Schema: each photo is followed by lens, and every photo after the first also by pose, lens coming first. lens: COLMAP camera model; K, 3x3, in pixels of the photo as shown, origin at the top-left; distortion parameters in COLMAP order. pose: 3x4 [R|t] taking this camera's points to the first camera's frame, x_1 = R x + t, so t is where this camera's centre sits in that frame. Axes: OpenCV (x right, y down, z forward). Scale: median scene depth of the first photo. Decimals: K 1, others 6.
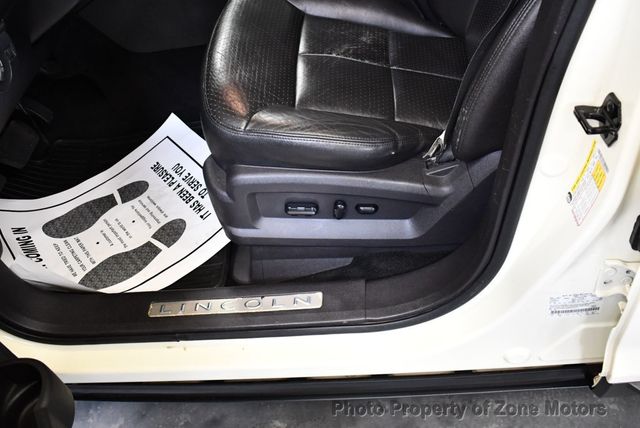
lens RADIAL K [[650.0, 0, 323.6], [0, 650.0, 210.5], [0, 0, 1]] dist [-0.089848, 0.000000]
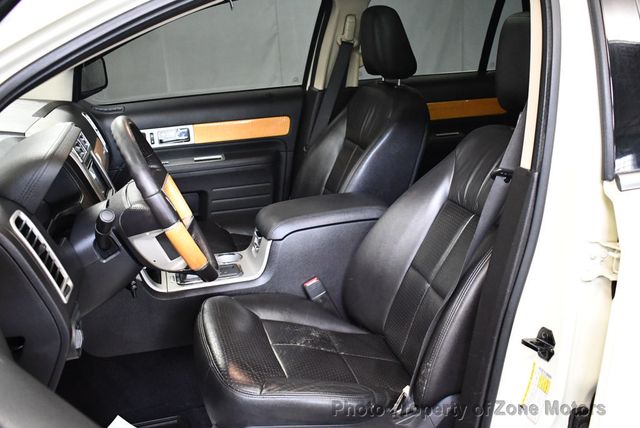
lens RADIAL K [[650.0, 0, 321.8], [0, 650.0, 212.7], [0, 0, 1]] dist [-0.089848, 0.000000]
pose [[0.944870, 0.040776, 0.324897, -0.401525], [0.133707, 0.857681, -0.496493, 0.194368], [-0.298903, 0.512563, 0.804945, -0.191361]]
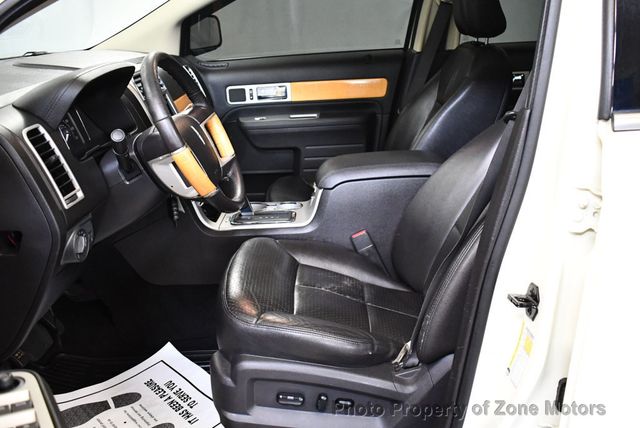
lens RADIAL K [[650.0, 0, 326.6], [0, 650.0, 212.1], [0, 0, 1]] dist [-0.089848, 0.000000]
pose [[0.990972, 0.114257, 0.070146, -0.092640], [-0.065628, 0.869624, -0.489334, 0.280546], [-0.116910, 0.480312, 0.869271, -0.208143]]
